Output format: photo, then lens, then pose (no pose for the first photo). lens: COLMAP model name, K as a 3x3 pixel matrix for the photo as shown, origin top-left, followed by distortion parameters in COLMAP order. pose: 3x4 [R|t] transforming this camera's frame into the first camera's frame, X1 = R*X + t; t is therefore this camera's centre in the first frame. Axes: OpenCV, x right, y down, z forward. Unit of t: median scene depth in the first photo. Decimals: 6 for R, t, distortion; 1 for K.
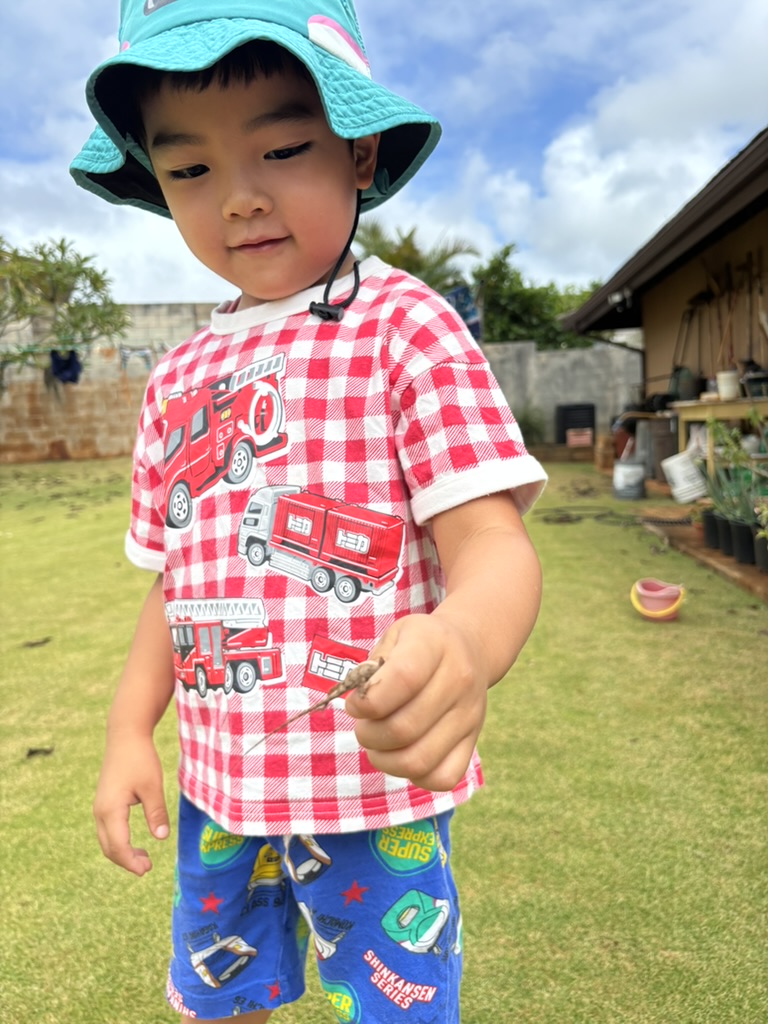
lens RADIAL K [[775.4, 0, 372.7], [0, 775.4, 512.3], [0, 0, 1]] dist [0.044504, -0.055829]
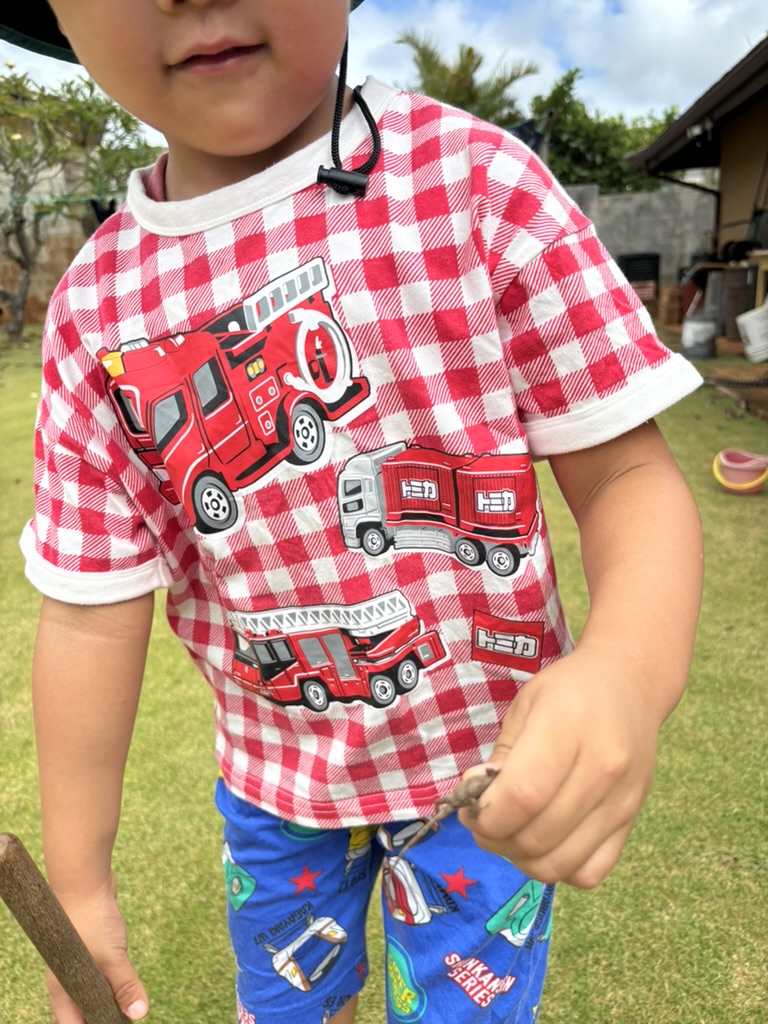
lens RADIAL K [[773.1, 0, 384.0], [0, 773.1, 512.0], [0, 0, 1]] dist [0.049643, -0.059965]
pose [[0.999057, 0.005213, -0.043112, -0.054979], [0.002577, 0.983902, 0.178692, -0.019592], [0.043350, -0.178635, 0.982960, 0.108921]]
